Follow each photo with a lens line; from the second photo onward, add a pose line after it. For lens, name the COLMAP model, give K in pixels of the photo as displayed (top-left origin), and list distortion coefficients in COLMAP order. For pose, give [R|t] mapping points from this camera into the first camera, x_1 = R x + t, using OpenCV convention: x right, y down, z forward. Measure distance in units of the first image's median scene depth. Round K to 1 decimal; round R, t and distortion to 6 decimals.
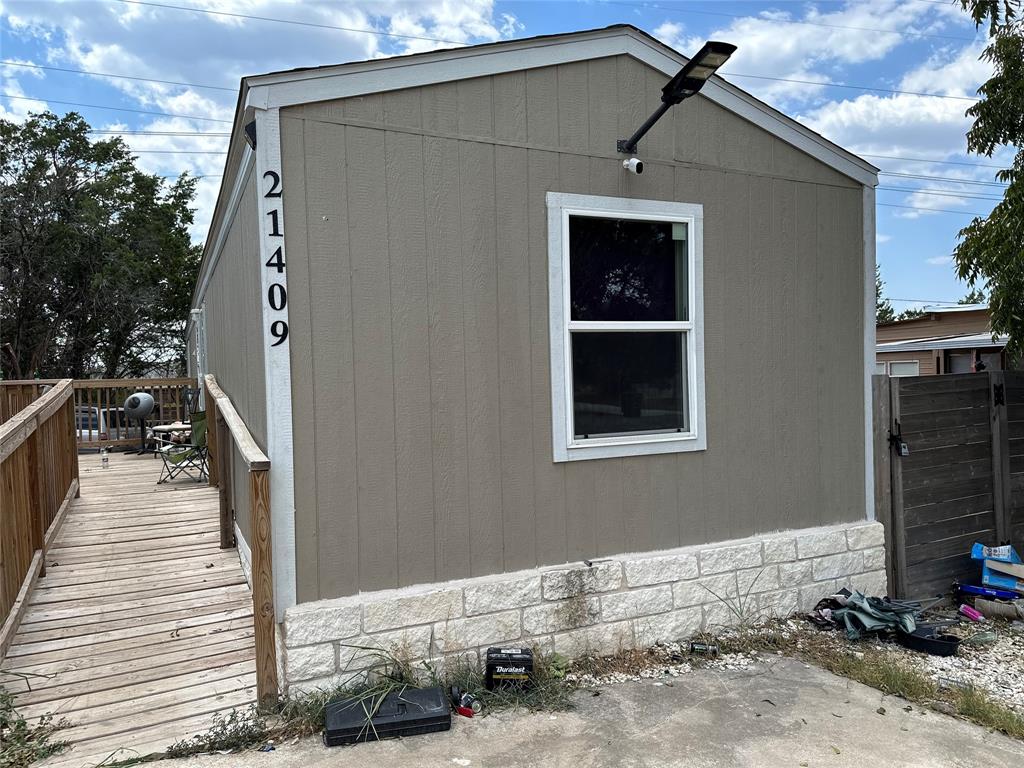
lens RADIAL K [[727.5, 0, 516.6], [0, 727.5, 388.9], [0, 0, 1]] dist [0.068602, -0.063534]
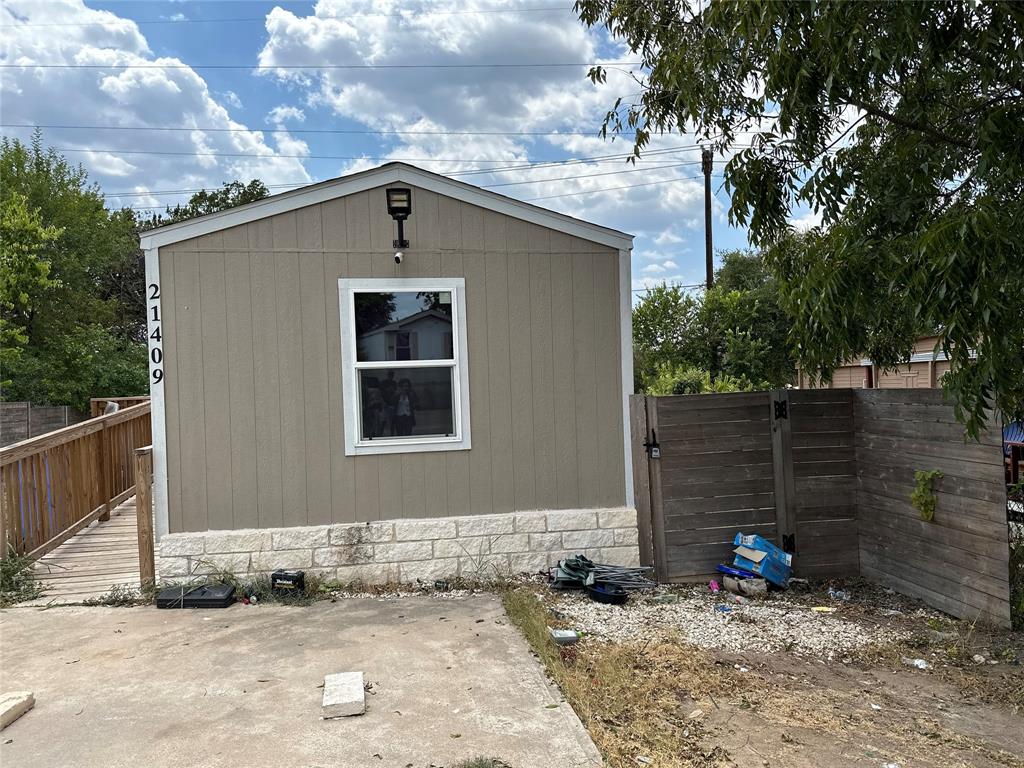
lens RADIAL K [[727.5, 0, 514.8], [0, 727.5, 383.8], [0, 0, 1]] dist [0.068602, -0.063534]
pose [[0.958142, -0.004194, -0.286261, 0.798441], [0.001818, 0.999962, -0.008564, -0.033742], [0.286286, 0.007685, 0.958113, -0.348746]]
